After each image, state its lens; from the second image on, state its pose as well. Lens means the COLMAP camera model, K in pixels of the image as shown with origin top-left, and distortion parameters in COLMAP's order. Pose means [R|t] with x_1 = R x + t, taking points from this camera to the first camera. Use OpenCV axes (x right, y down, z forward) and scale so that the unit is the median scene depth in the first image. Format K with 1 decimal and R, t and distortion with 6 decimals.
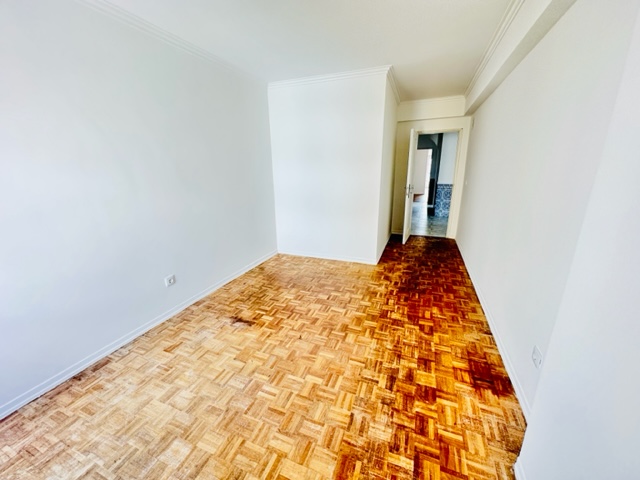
lens RADIAL K [[256.9, 0, 319.7], [0, 256.9, 239.9], [0, 0, 1]] dist [-0.002927, 0.000633]
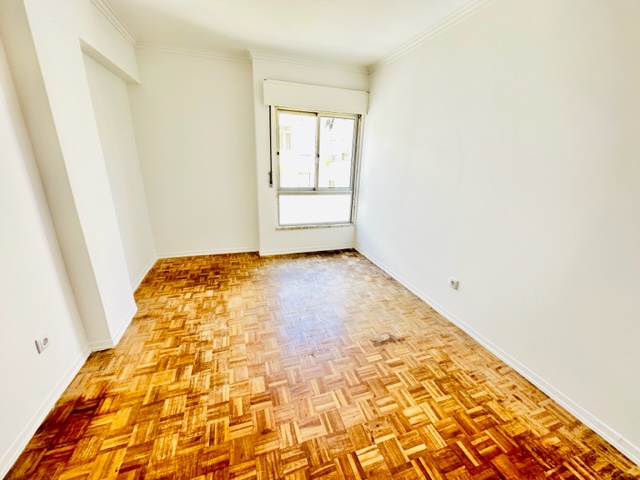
lens RADIAL K [[256.9, 0, 320.4], [0, 256.9, 239.6], [0, 0, 1]] dist [-0.002927, 0.000633]
pose [[-0.766820, 0.188890, -0.613440, 0.349974], [-0.194465, 0.842431, 0.502488, -0.374465], [0.611695, 0.504610, -0.609260, 1.306450]]
